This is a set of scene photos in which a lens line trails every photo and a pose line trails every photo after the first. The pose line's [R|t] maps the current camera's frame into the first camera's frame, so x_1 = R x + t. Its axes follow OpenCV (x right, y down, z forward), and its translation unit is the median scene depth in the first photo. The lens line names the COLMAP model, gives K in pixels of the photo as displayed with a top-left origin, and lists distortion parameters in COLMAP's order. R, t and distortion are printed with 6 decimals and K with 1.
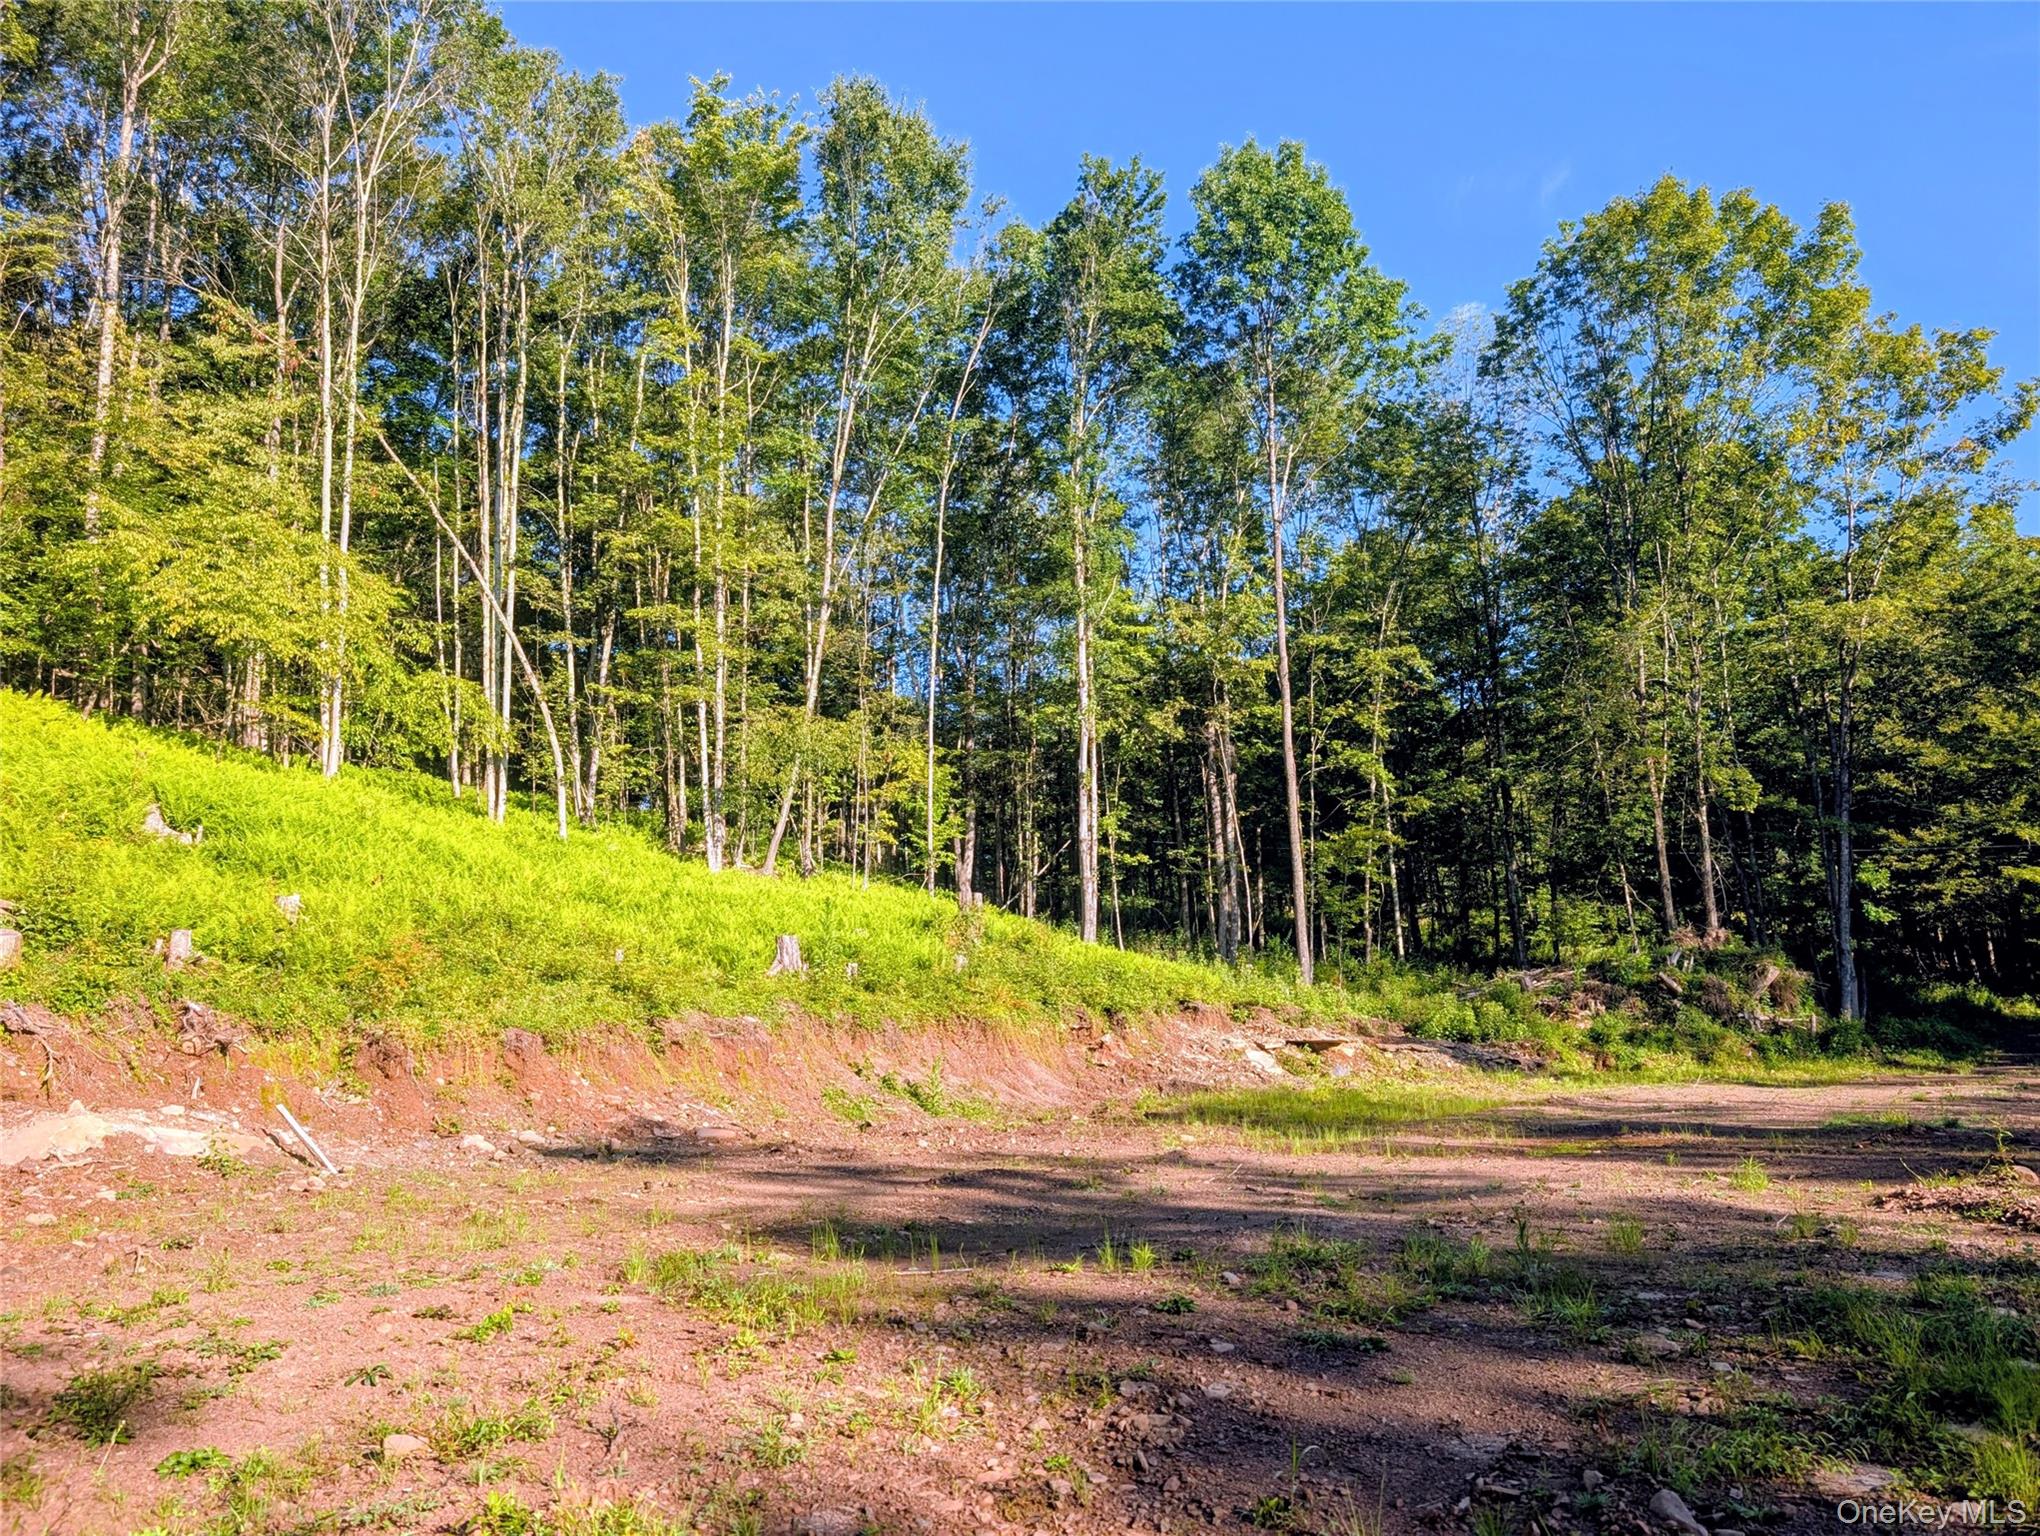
lens RADIAL K [[1462.4, 0, 1019.2], [0, 1462.4, 781.6], [0, 0, 1]] dist [0.031381, -0.032745]
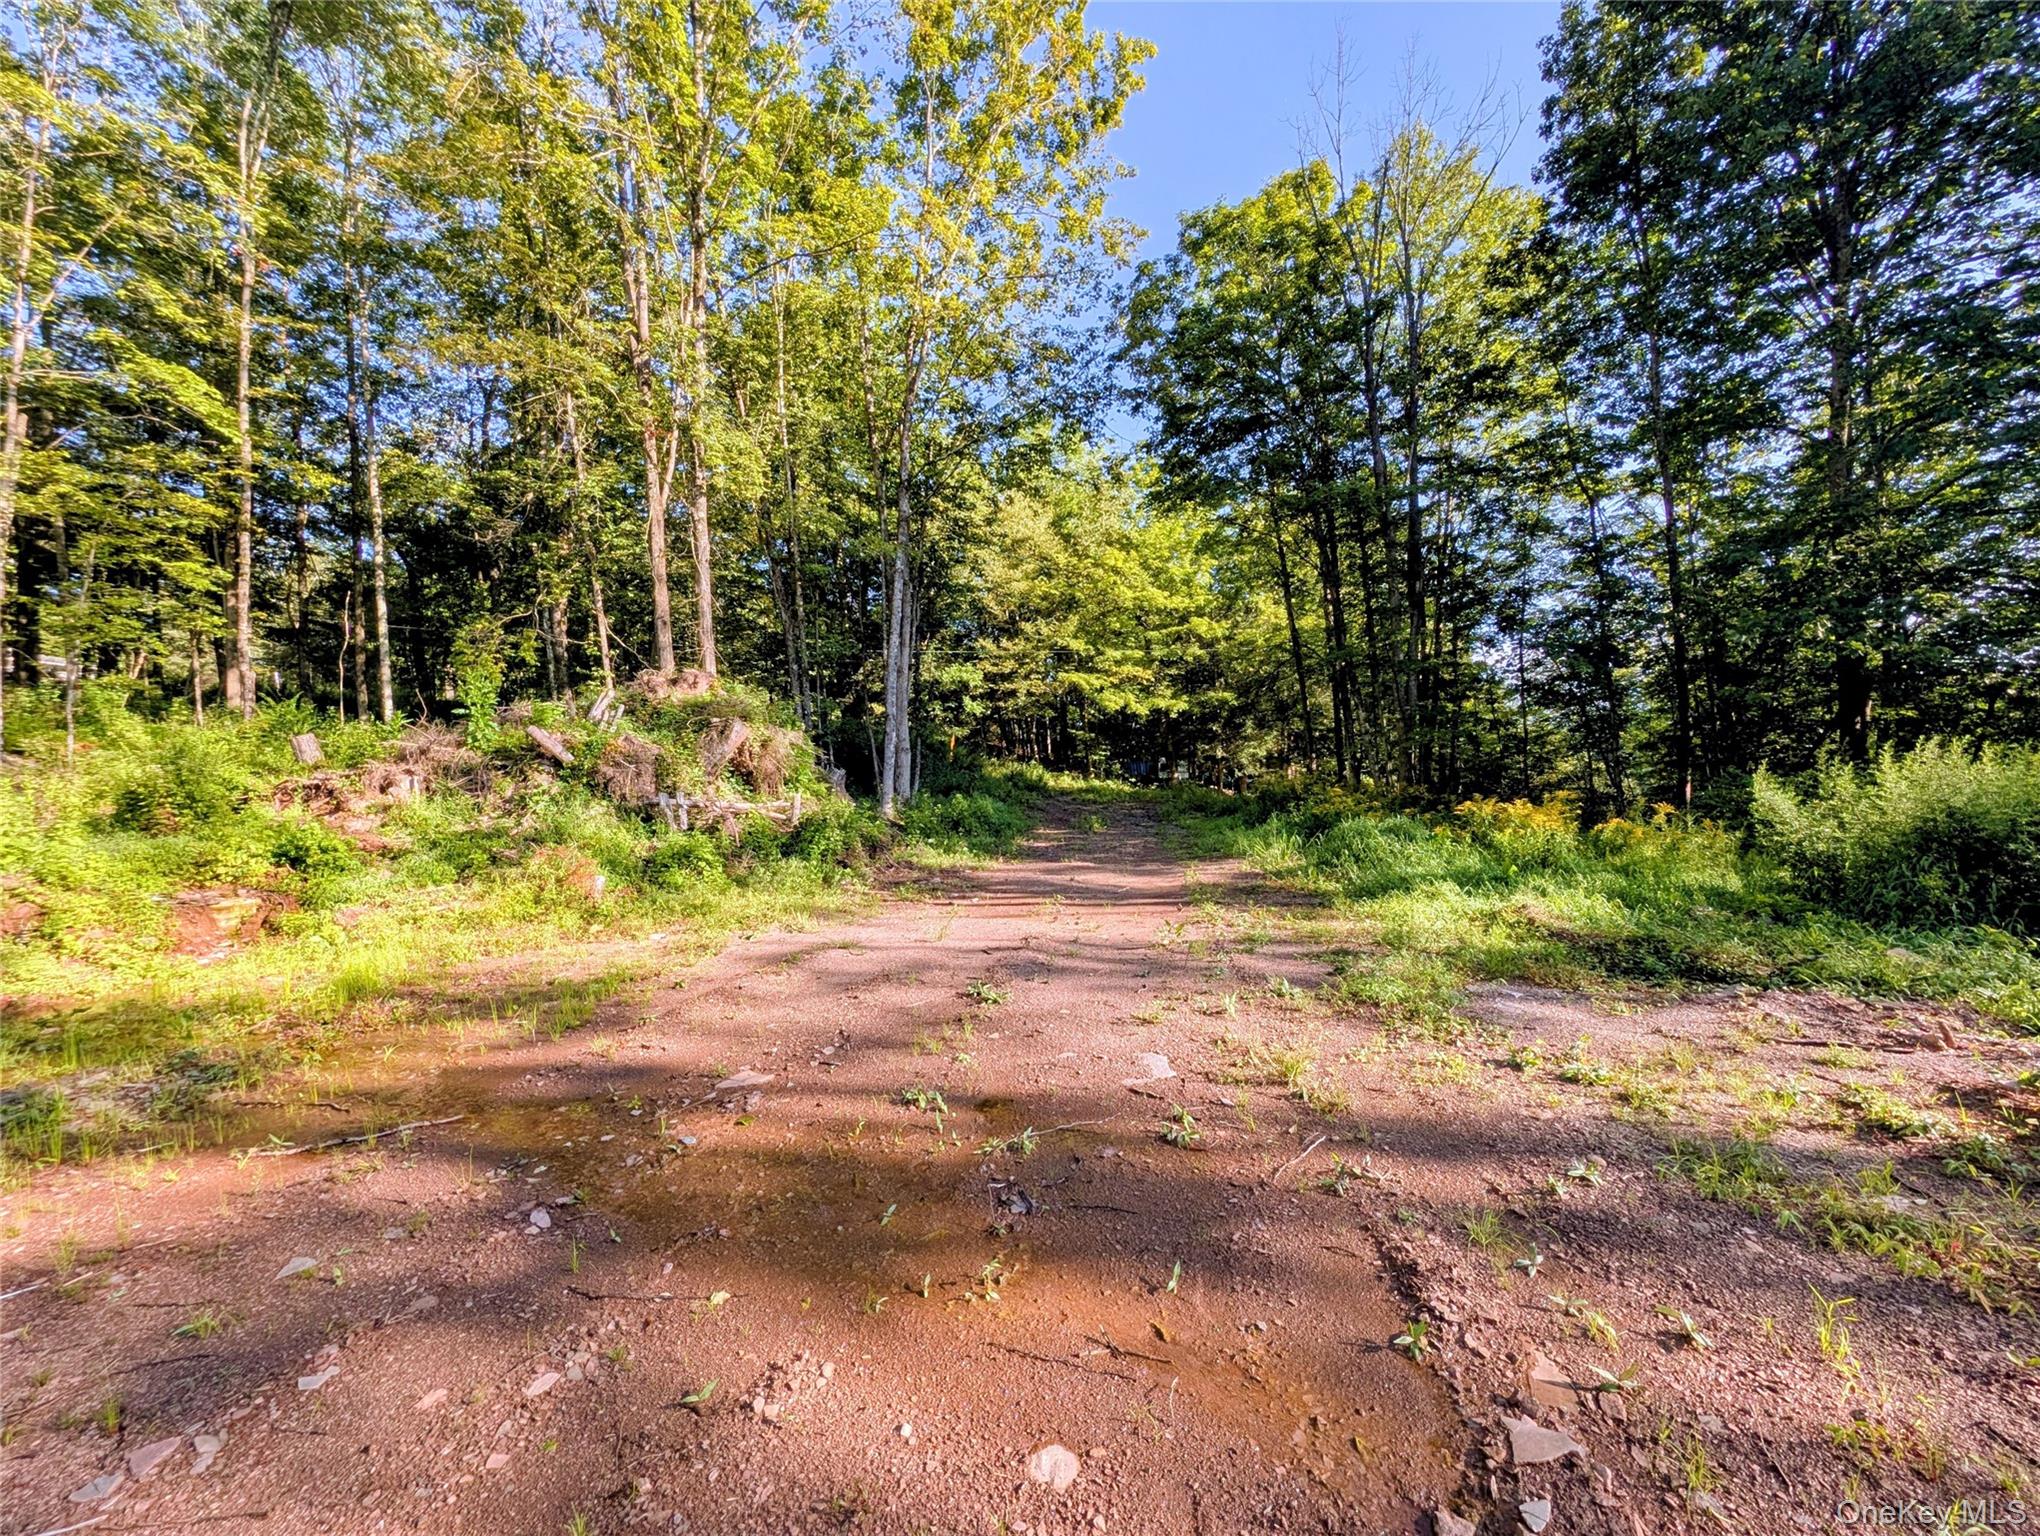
lens RADIAL K [[763.2, 0, 1013.0], [0, 763.2, 780.8], [0, 0, 1]] dist [0.012771, -0.000478]
pose [[0.866768, -0.010604, 0.498598, 0.291480], [-0.067065, 0.988215, 0.137602, 0.061060], [-0.494181, -0.152707, 0.855842, 0.423779]]
